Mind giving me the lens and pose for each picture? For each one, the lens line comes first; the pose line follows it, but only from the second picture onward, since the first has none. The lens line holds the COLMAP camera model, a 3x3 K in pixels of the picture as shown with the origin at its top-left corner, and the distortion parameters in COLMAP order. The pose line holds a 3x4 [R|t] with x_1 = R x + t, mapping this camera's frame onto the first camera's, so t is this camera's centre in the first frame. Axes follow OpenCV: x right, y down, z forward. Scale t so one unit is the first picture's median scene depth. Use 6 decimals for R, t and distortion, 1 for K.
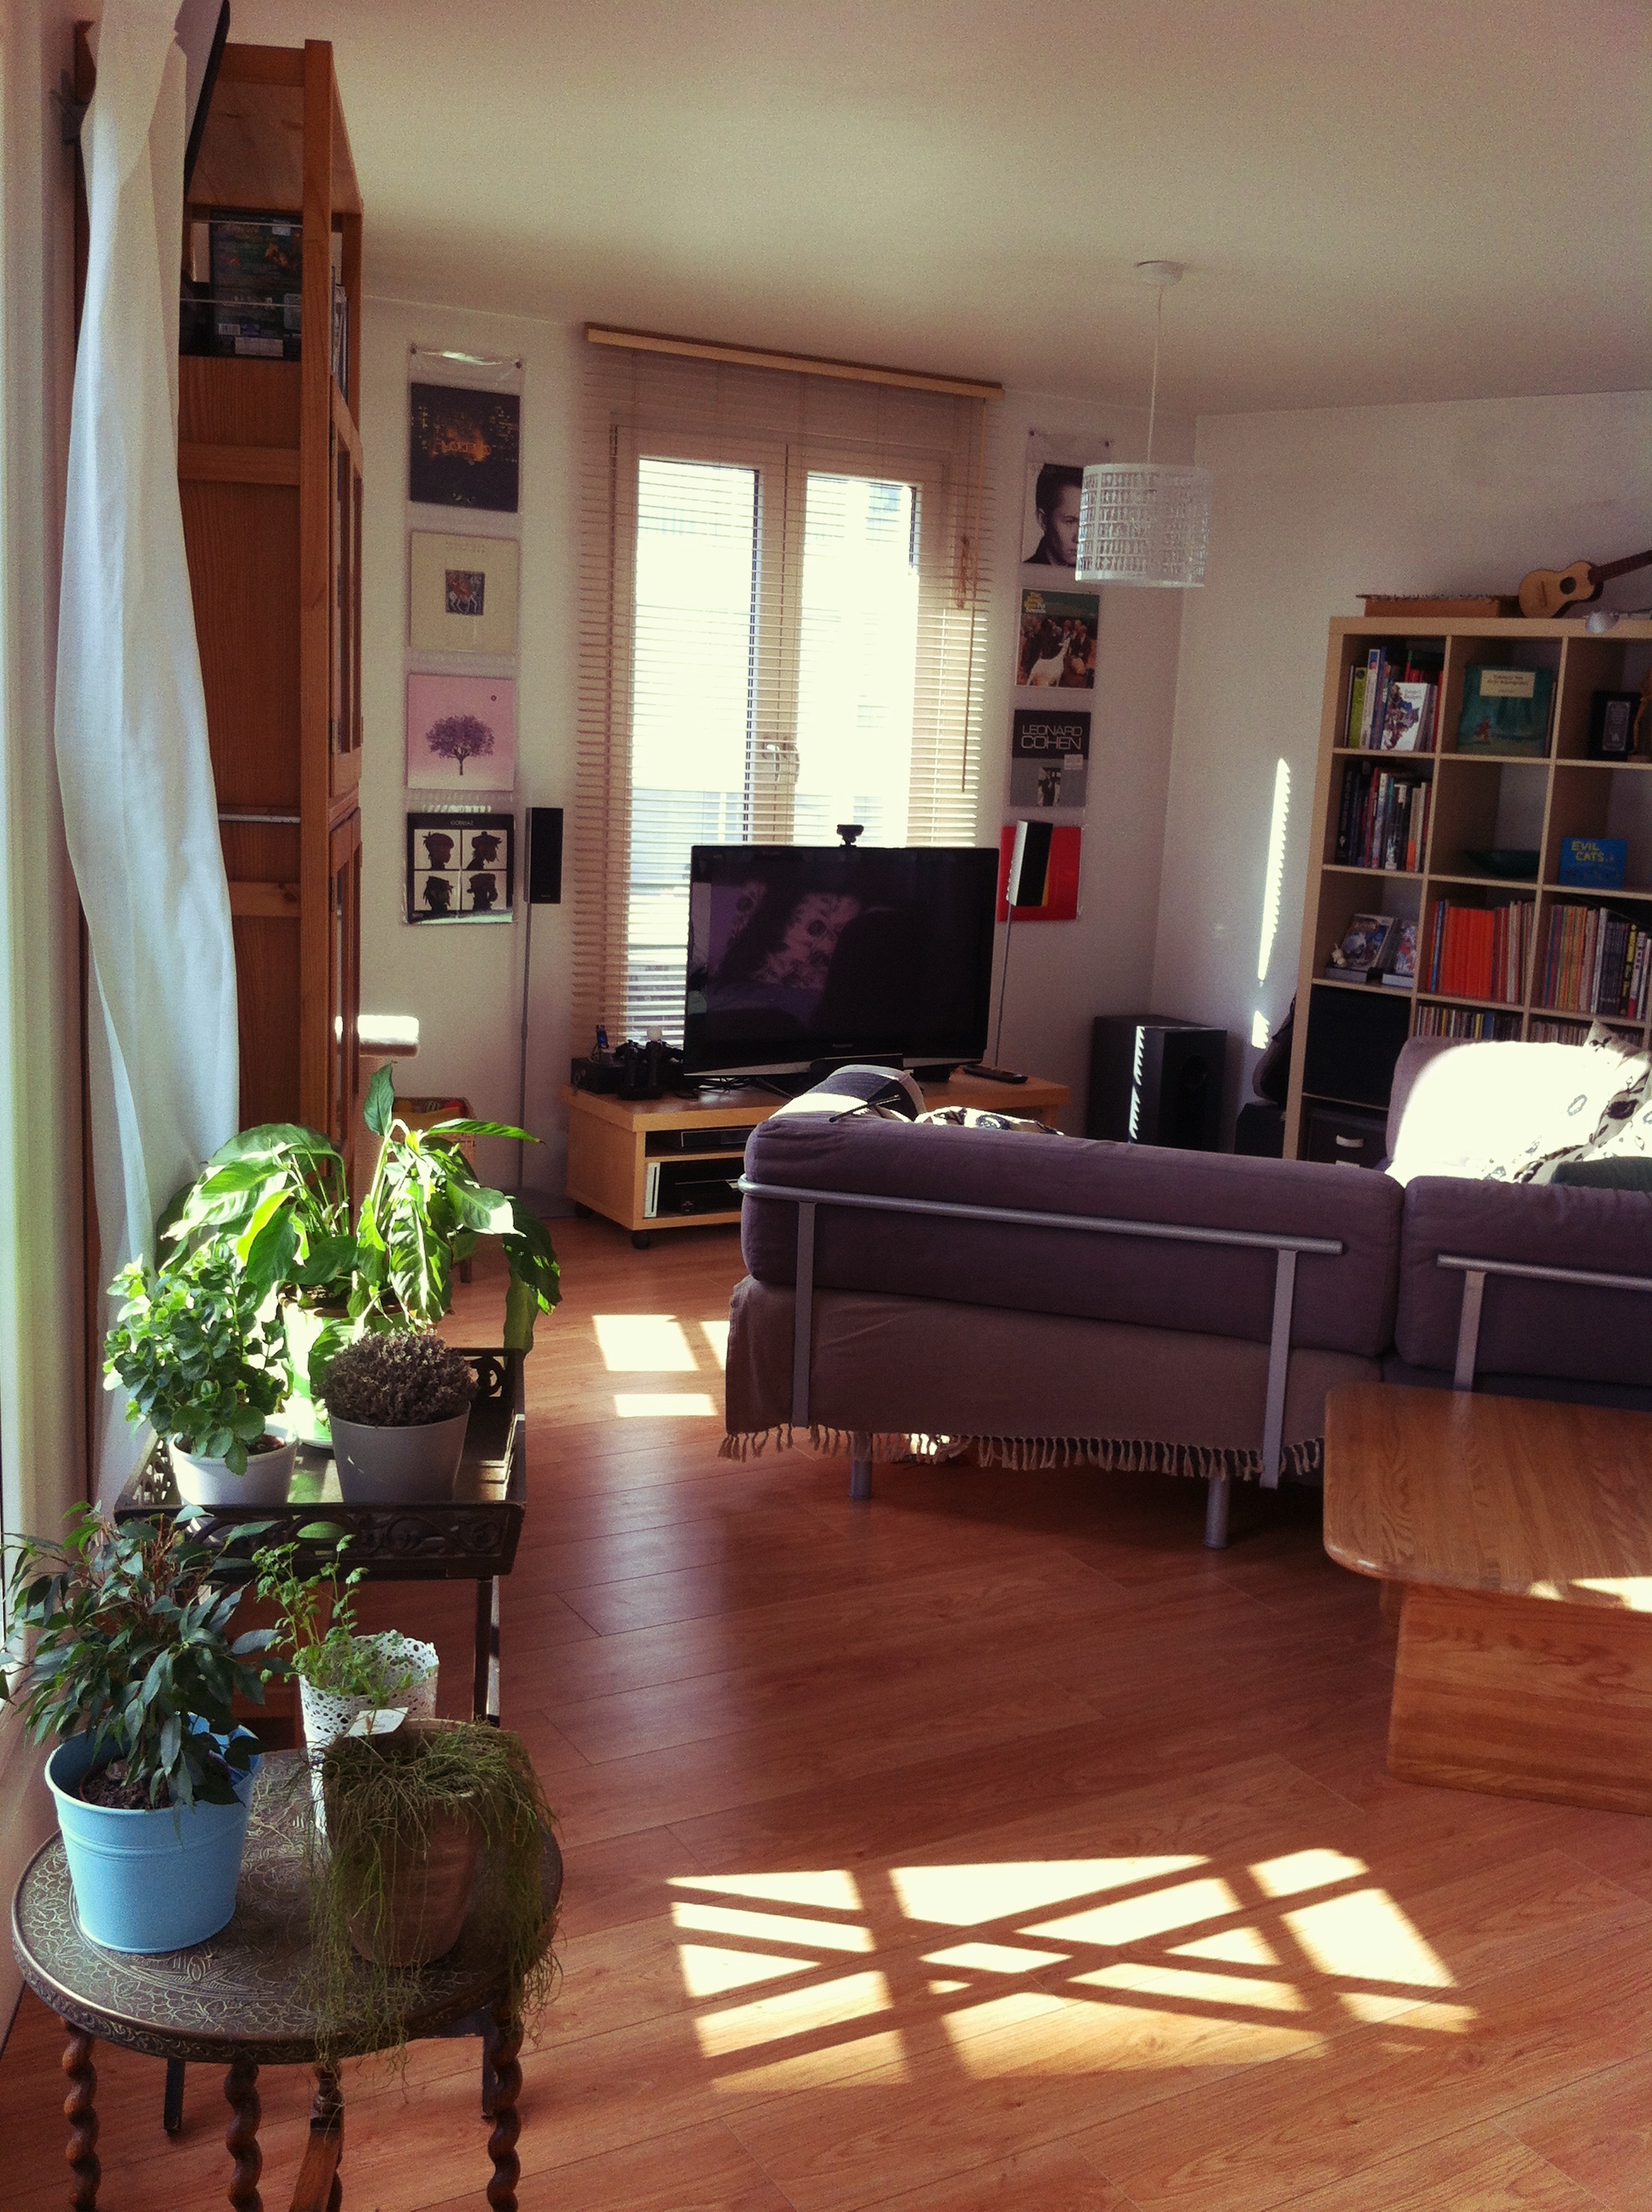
lens RADIAL K [[2168.9, 0, 826.0], [0, 2168.9, 1106.0], [0, 0, 1]] dist [0.114891, -0.406352]
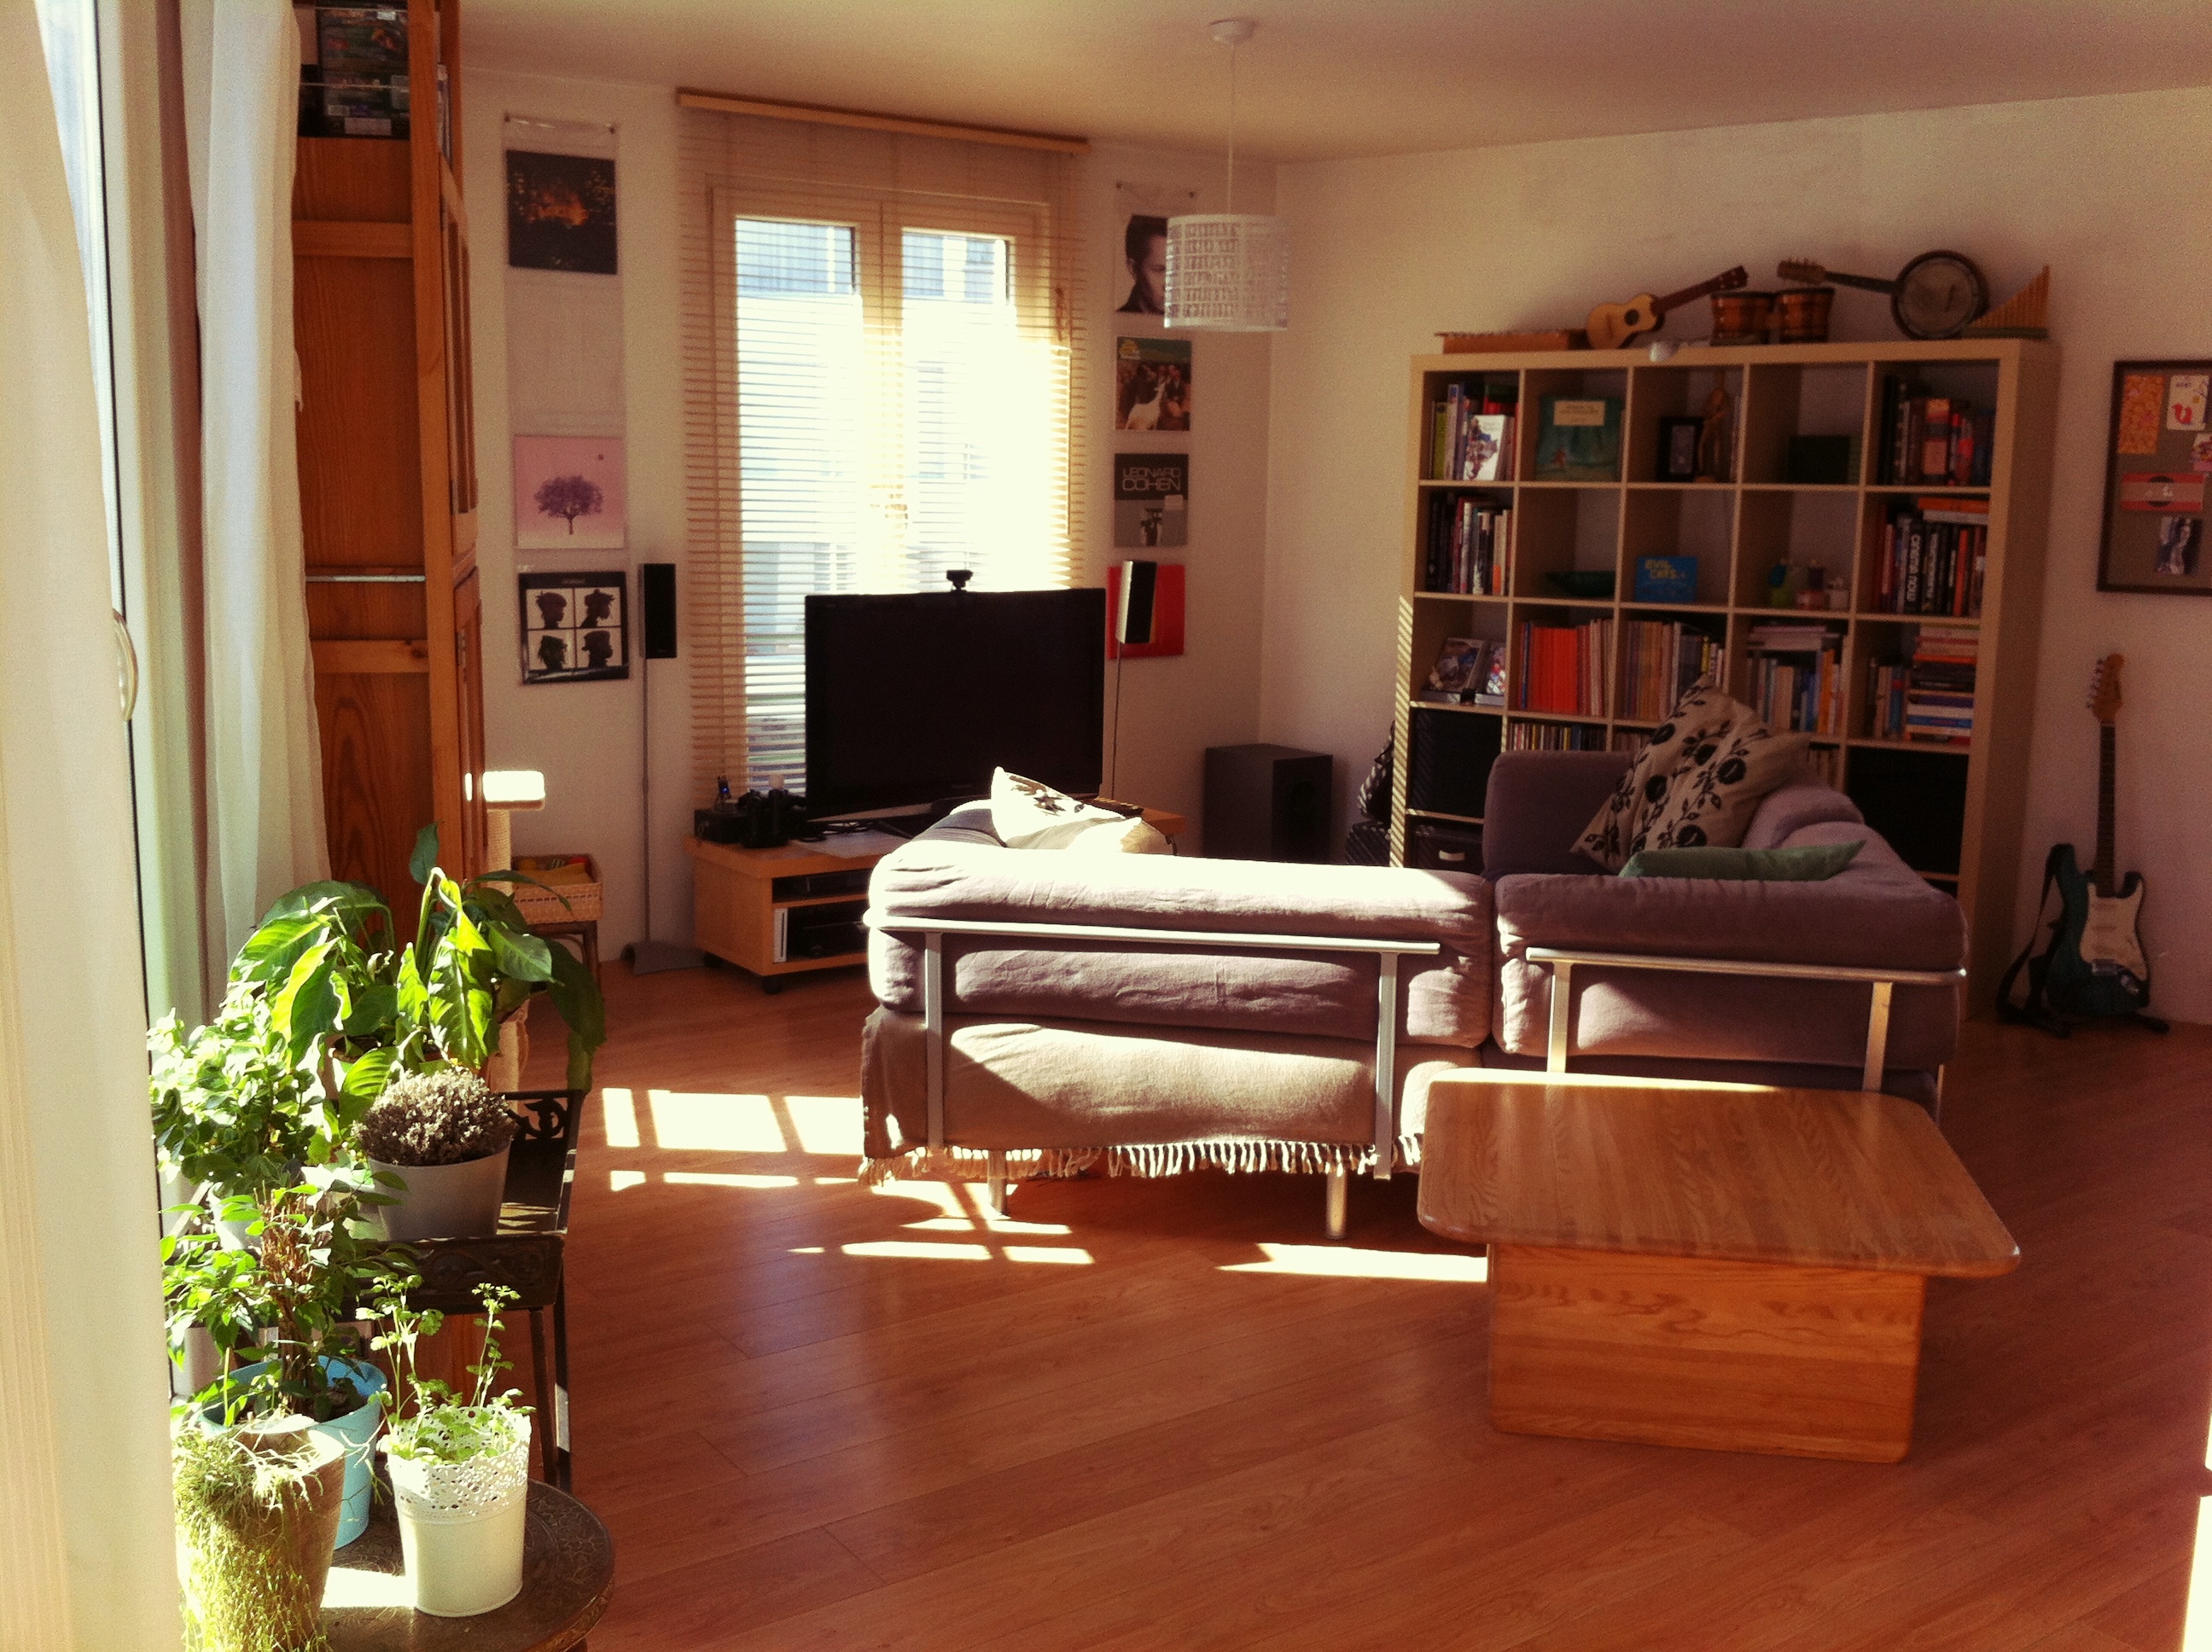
lens RADIAL K [[2192.5, 0, 1106.0], [0, 2192.5, 826.0], [0, 0, 1]] dist [0.123677, -0.310815]
pose [[0.996493, -0.044498, 0.070869, 0.001039], [0.045541, 0.998876, -0.013164, 0.008352], [-0.070203, 0.016345, 0.997399, -0.039014]]
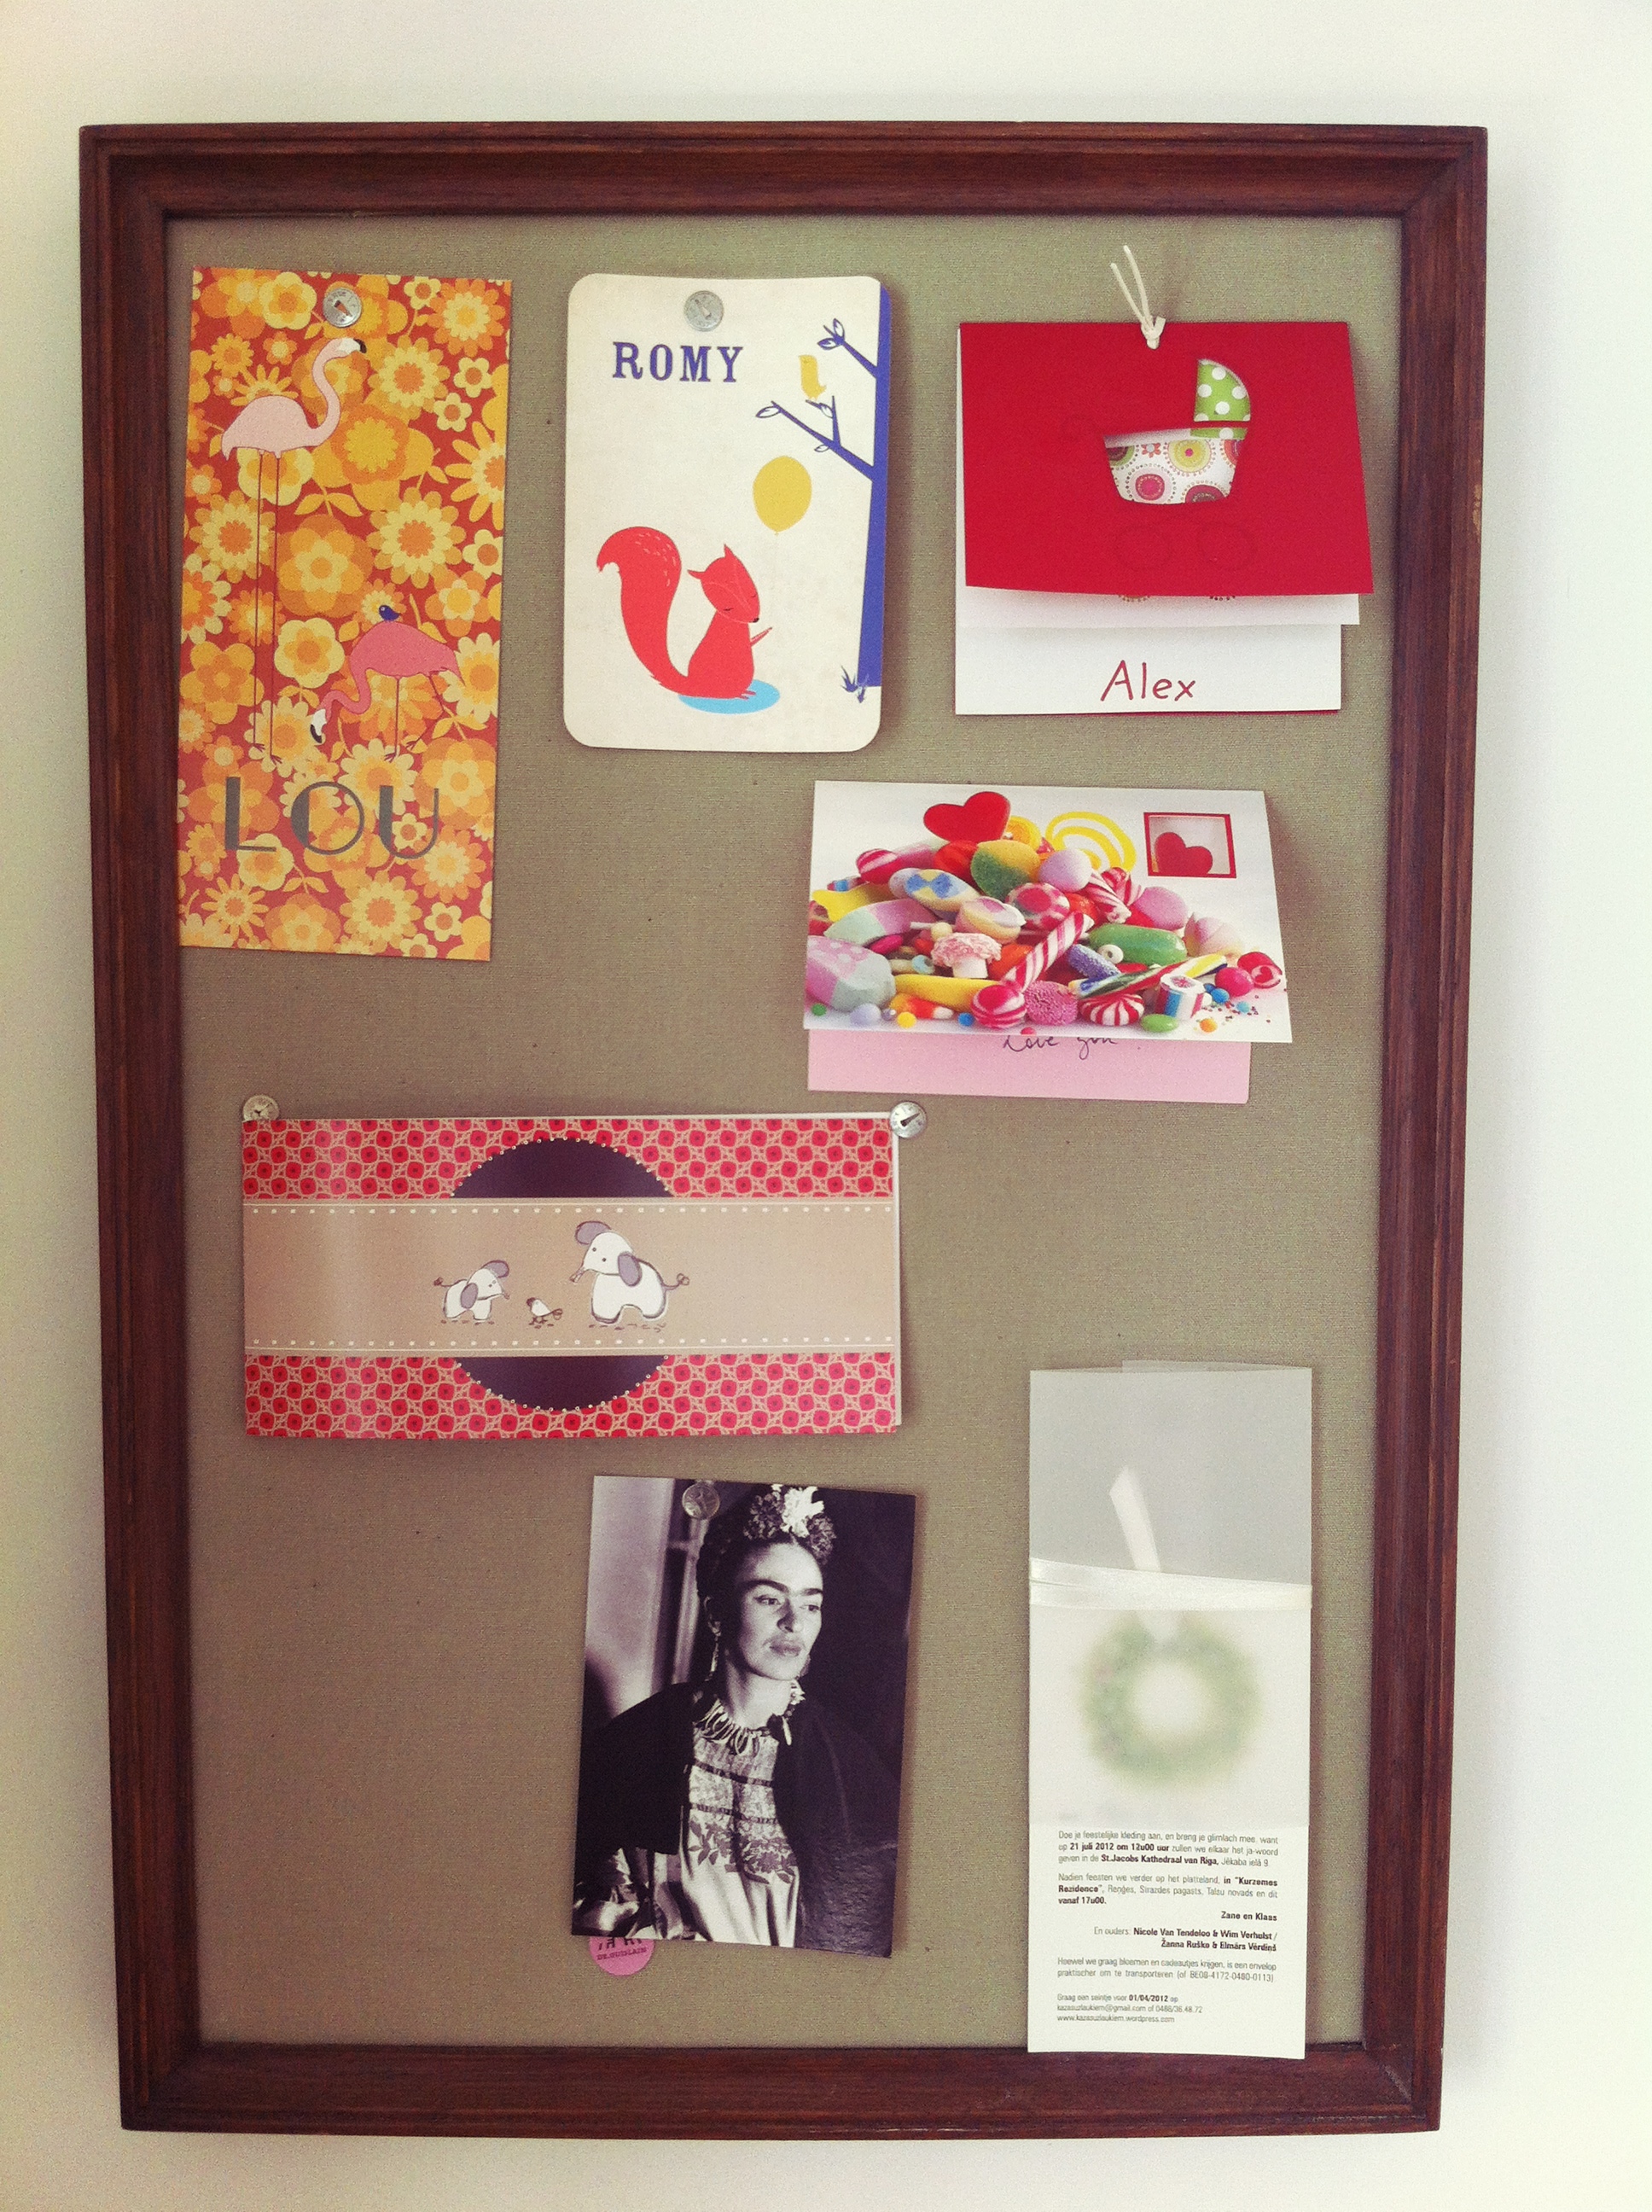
lens RADIAL K [[2168.9, 0, 826.0], [0, 2168.9, 1106.0], [0, 0, 1]] dist [0.114891, -0.406352]
pose [[0.726022, -0.089840, 0.681778, 0.442279], [0.152825, 0.987716, -0.032588, -0.123870], [-0.670475, 0.127852, 0.730833, 0.751800]]
